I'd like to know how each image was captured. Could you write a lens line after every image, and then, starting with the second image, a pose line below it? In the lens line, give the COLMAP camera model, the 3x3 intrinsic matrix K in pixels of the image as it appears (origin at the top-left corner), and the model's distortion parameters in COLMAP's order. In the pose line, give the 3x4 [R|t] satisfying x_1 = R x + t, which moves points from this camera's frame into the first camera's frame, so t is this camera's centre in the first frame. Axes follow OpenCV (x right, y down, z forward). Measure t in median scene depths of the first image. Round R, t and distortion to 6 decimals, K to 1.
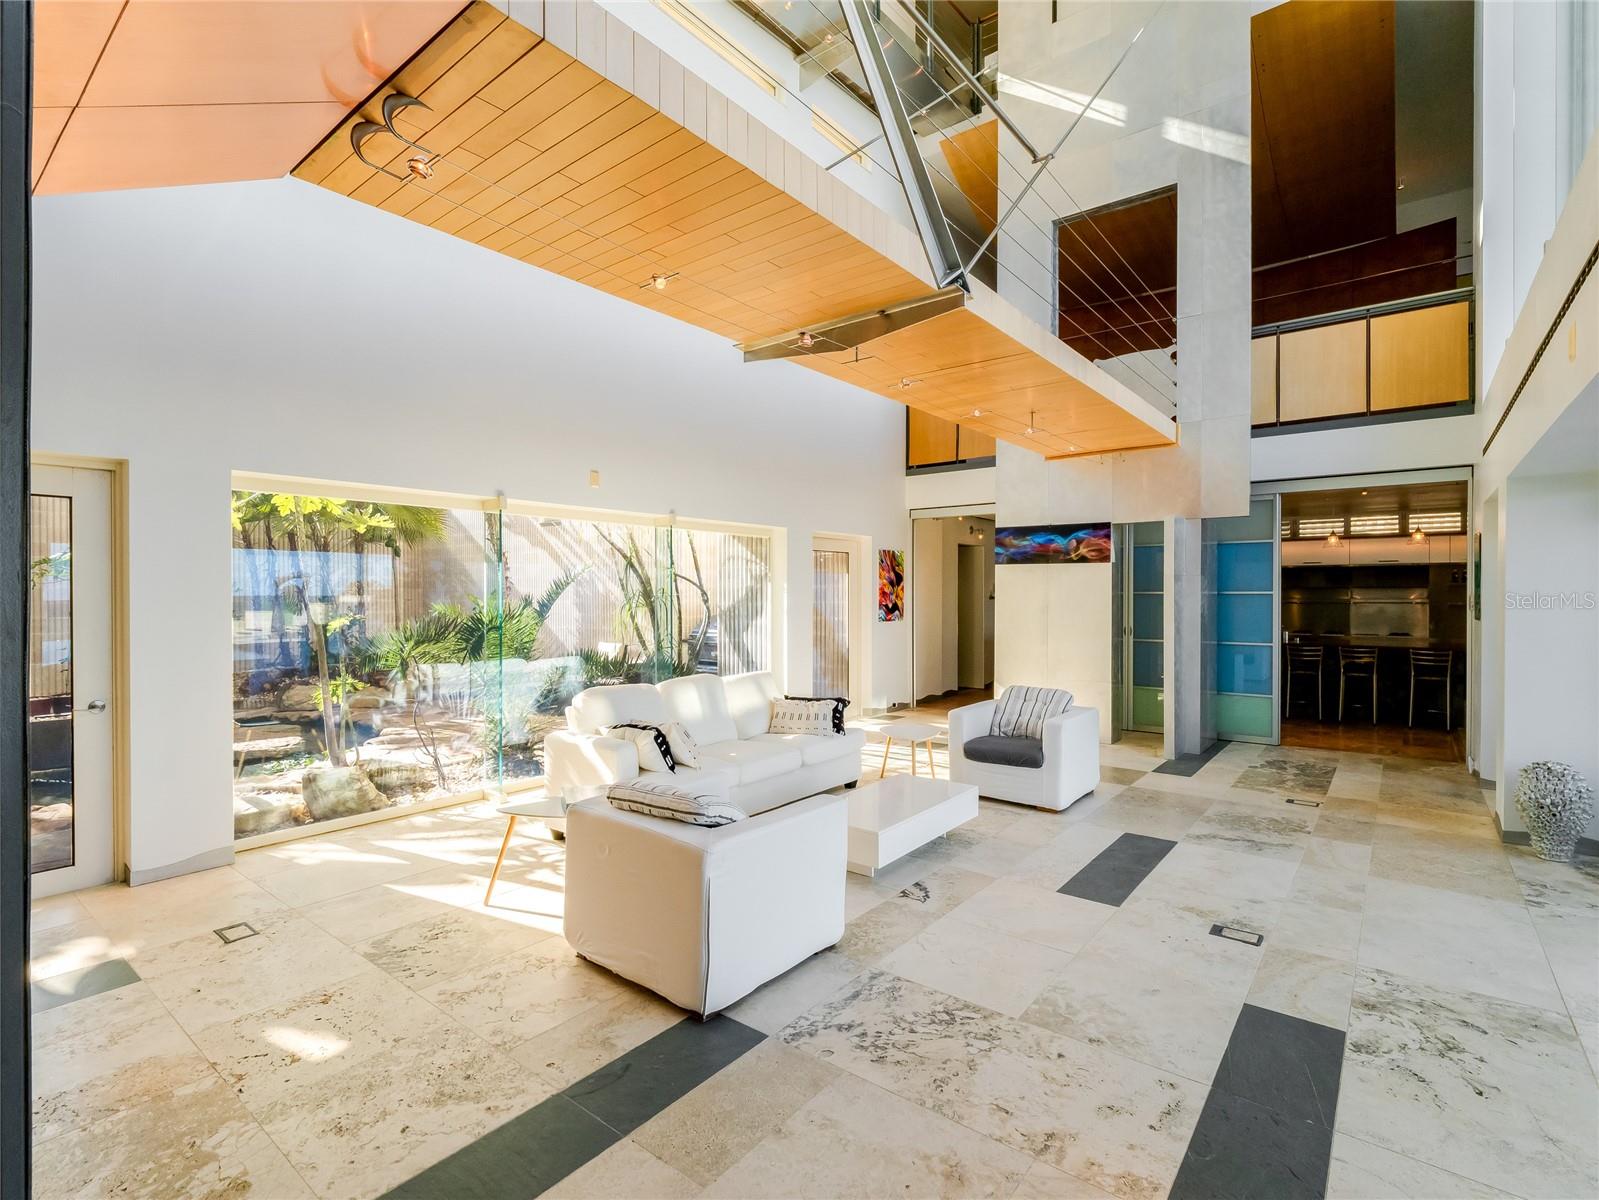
lens RADIAL K [[758.7, 0, 804.3], [0, 758.7, 602.1], [0, 0, 1]] dist [-0.002460, -0.003439]
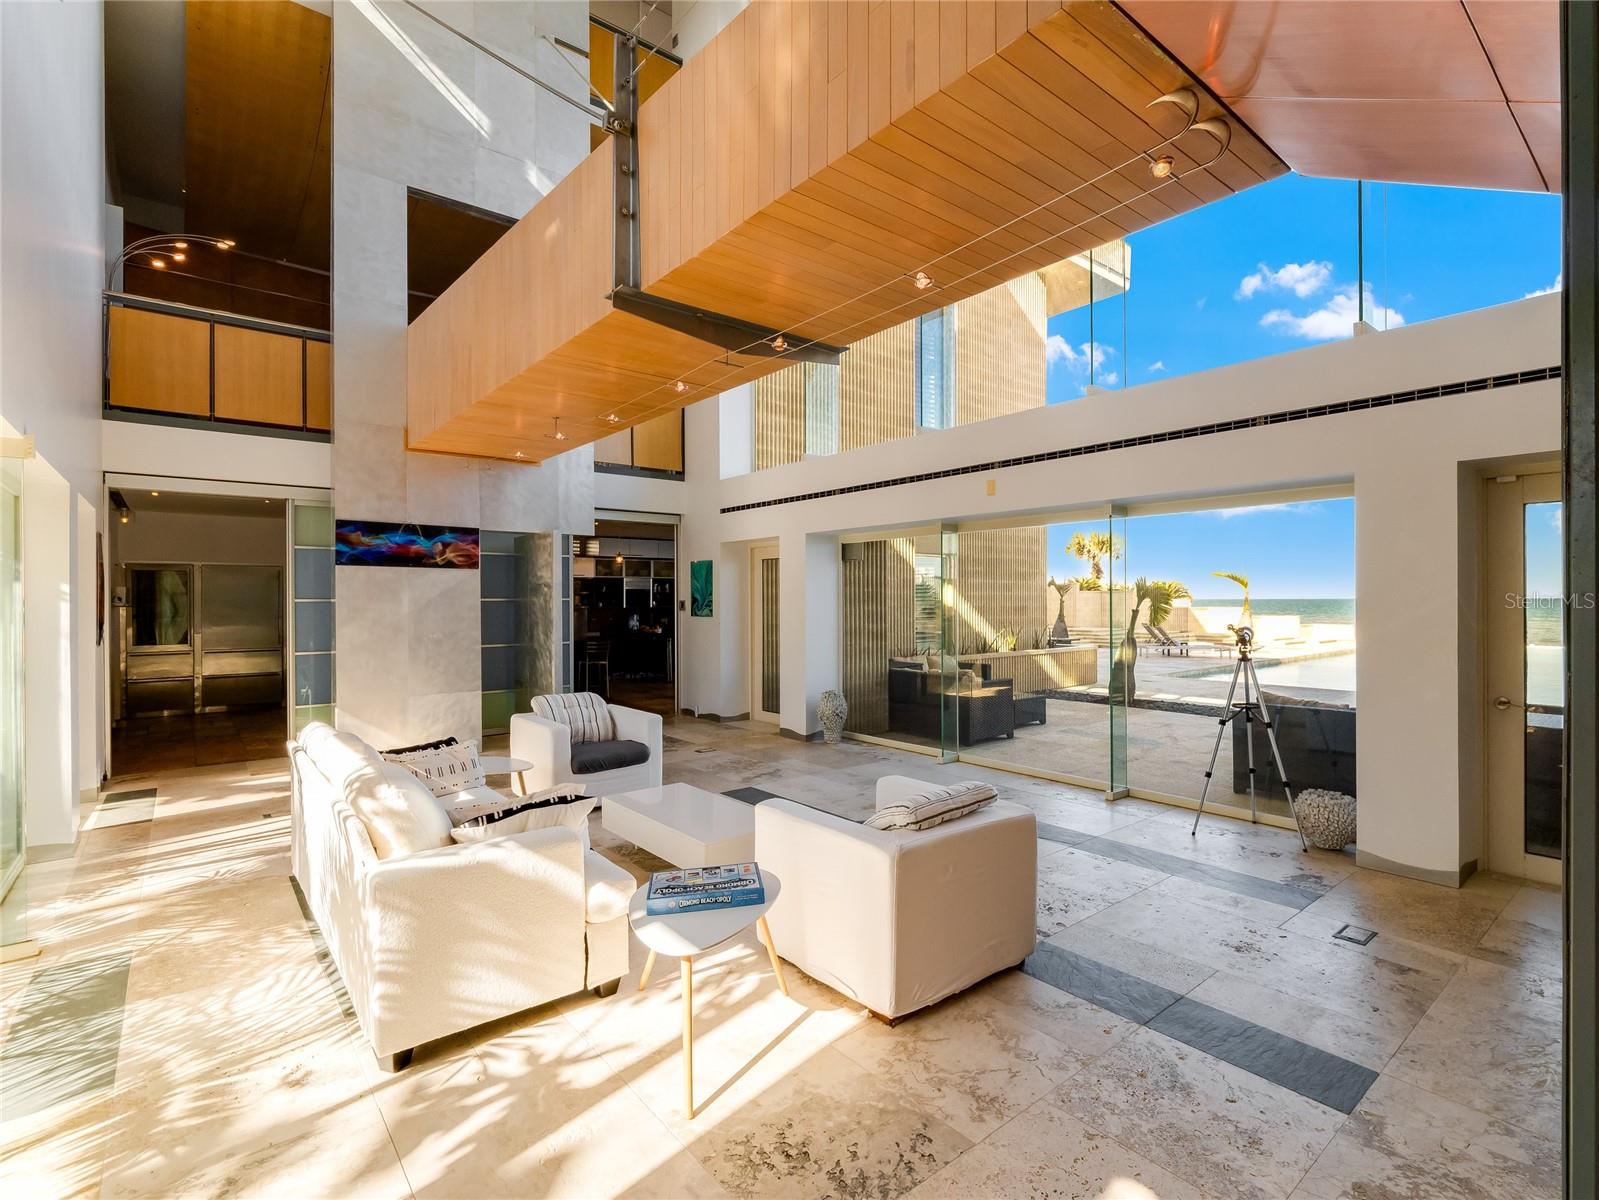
lens RADIAL K [[758.7, 0, 804.3], [0, 758.7, 602.1], [0, 0, 1]] dist [-0.002460, -0.003439]
pose [[0.227603, -0.002659, 0.973750, -0.587625], [0.013242, 0.999912, -0.000365, -0.004332], [-0.973664, 0.012977, 0.227618, 0.461065]]
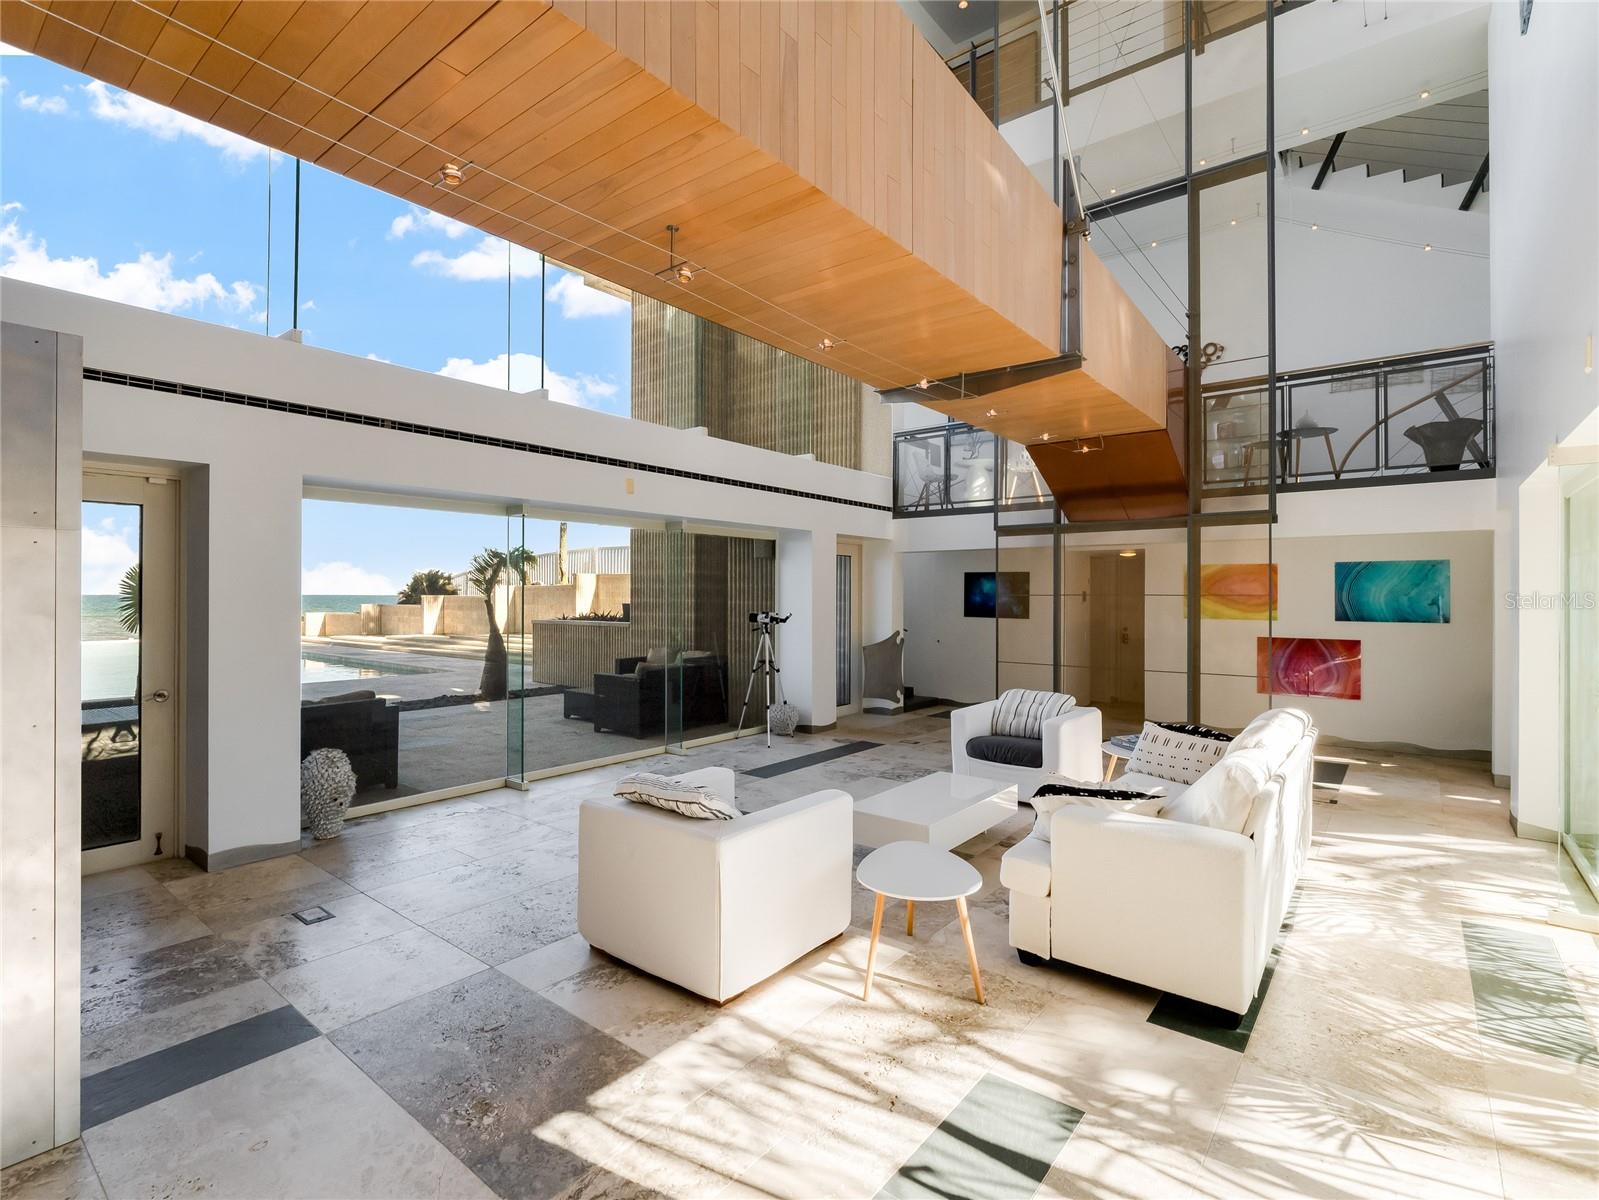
lens RADIAL K [[758.7, 0, 804.3], [0, 758.7, 602.1], [0, 0, 1]] dist [-0.002460, -0.003439]
pose [[-0.999815, -0.001344, 0.019171, 0.188729], [-0.000961, 0.999800, 0.019992, -0.016893], [-0.019194, 0.019969, -0.999616, 1.468644]]
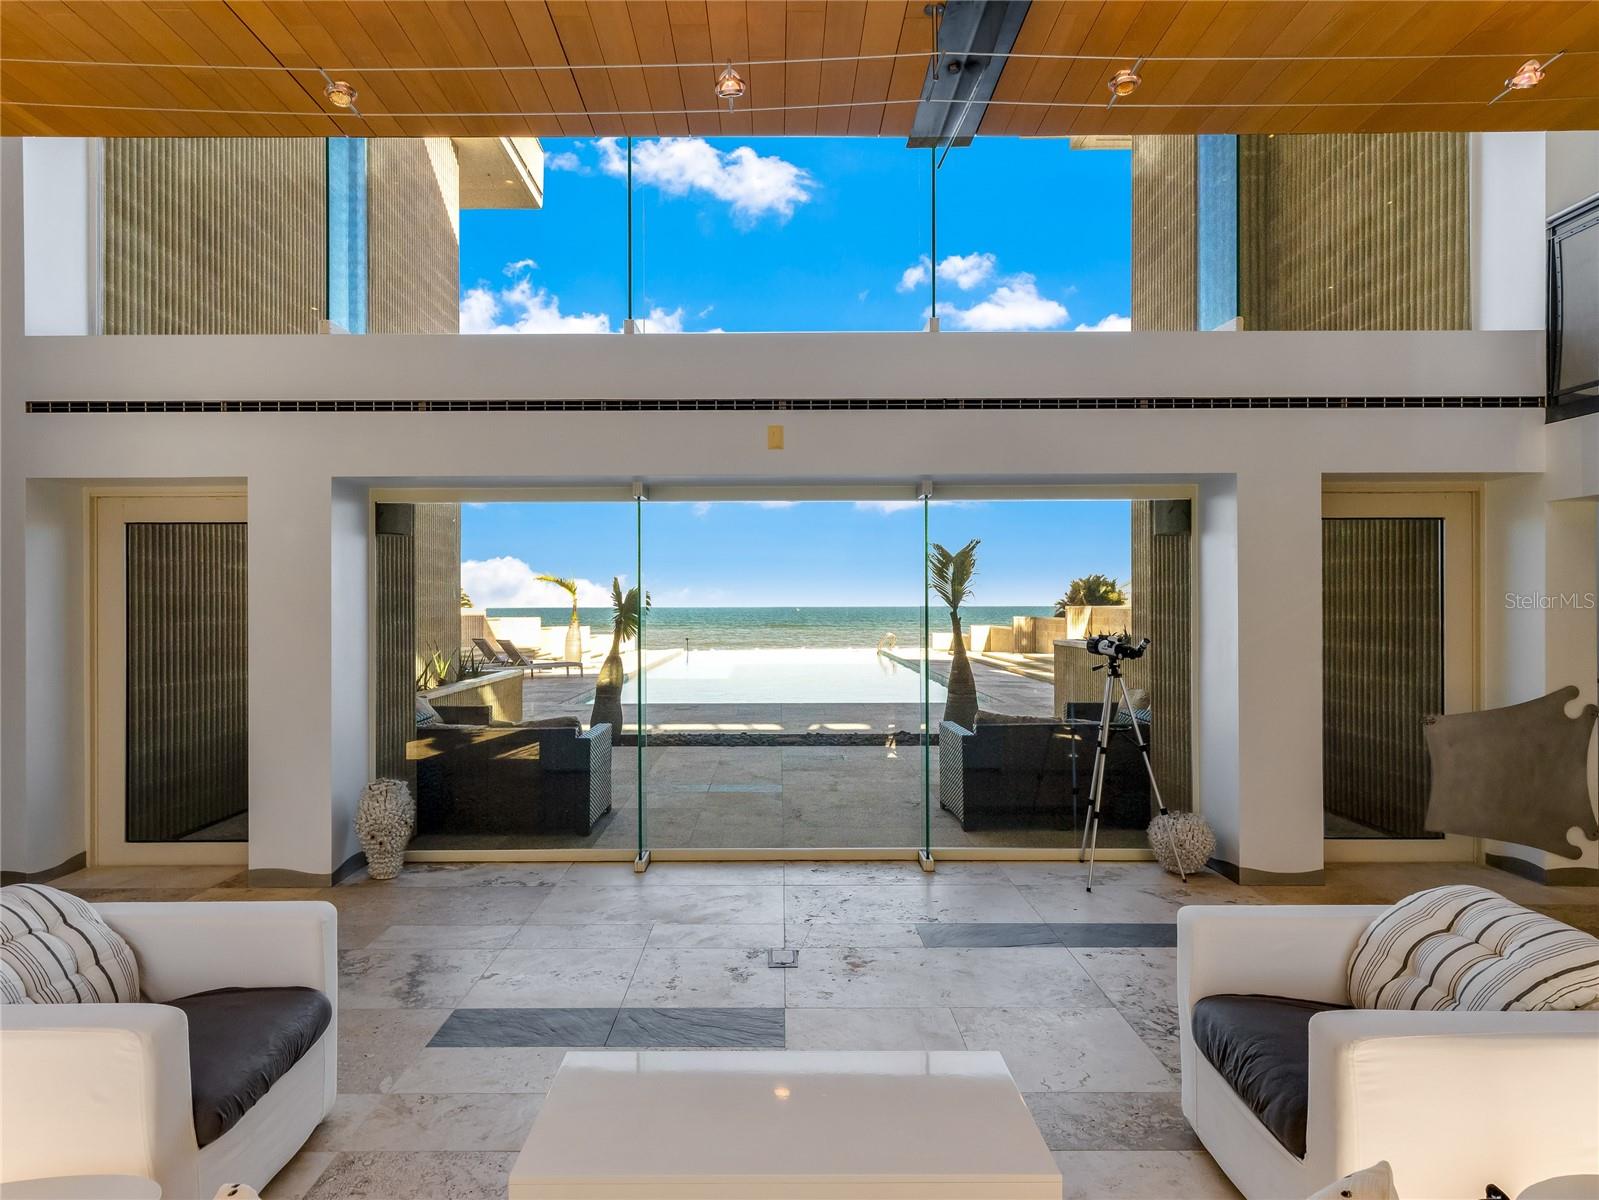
lens RADIAL K [[947.7, 0, 761.2], [0, 947.7, 605.3], [0, 0, 1]] dist [0.006808, 0.002363]
pose [[-0.606469, 0.003955, 0.795098, -0.207220], [0.012503, 0.999911, 0.004564, -0.009596], [-0.795009, 0.012709, -0.606464, 0.961551]]
